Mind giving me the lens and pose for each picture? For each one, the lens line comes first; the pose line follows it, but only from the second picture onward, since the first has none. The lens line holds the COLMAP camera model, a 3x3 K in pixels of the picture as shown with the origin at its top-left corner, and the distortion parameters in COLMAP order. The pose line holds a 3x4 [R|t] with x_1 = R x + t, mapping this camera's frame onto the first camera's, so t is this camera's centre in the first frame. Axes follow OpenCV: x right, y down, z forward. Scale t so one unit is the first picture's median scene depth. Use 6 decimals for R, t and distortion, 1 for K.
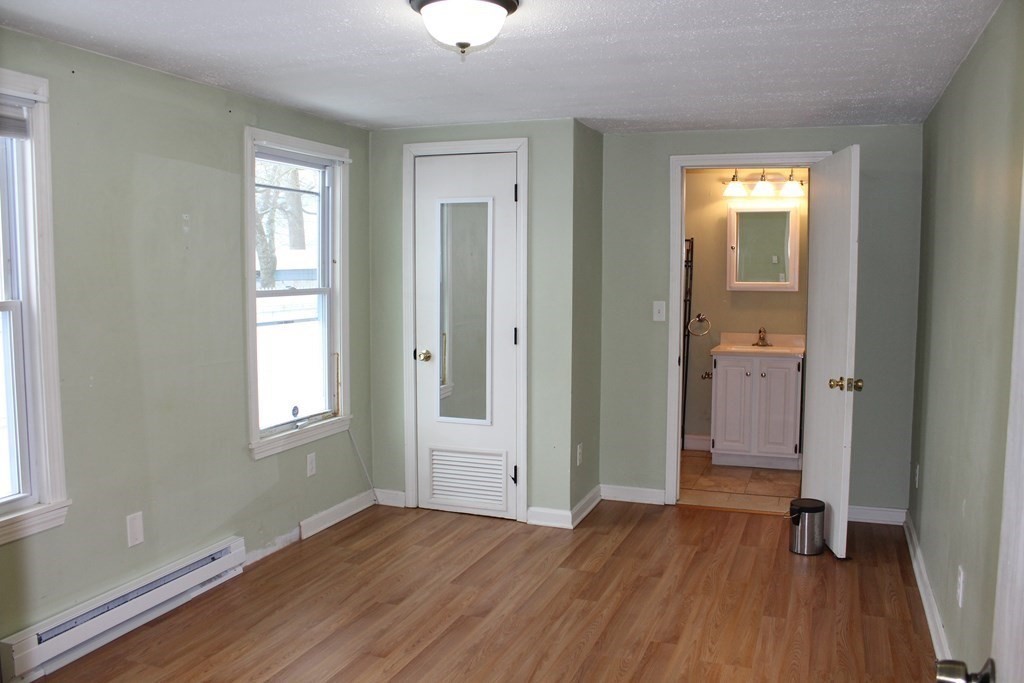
lens RADIAL K [[861.6, 0, 512.0], [0, 861.6, 341.5], [0, 0, 1]] dist [-0.159307, 0.152843]
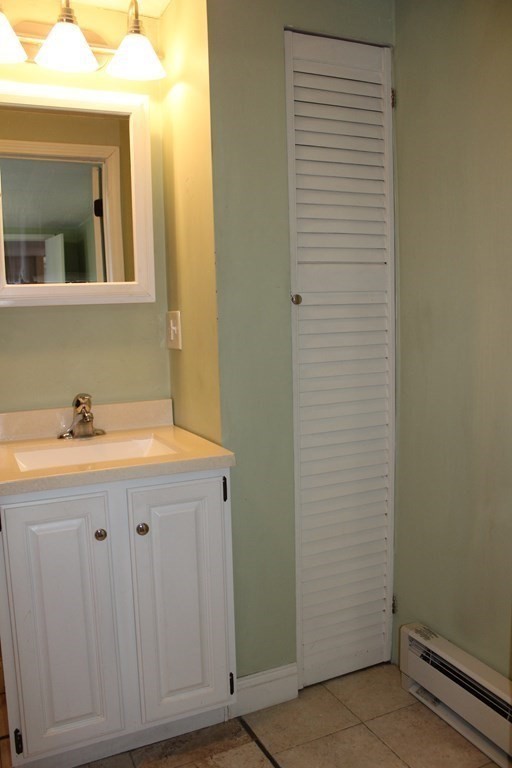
lens RADIAL K [[646.2, 0, 253.2], [0, 646.2, 376.5], [0, 0, 1]] dist [-0.159307, 0.152843]
pose [[0.688684, -0.095124, 0.718794, 0.128843], [0.083428, 0.995168, 0.051765, -0.033557], [-0.720245, 0.024318, 0.693293, 0.724542]]
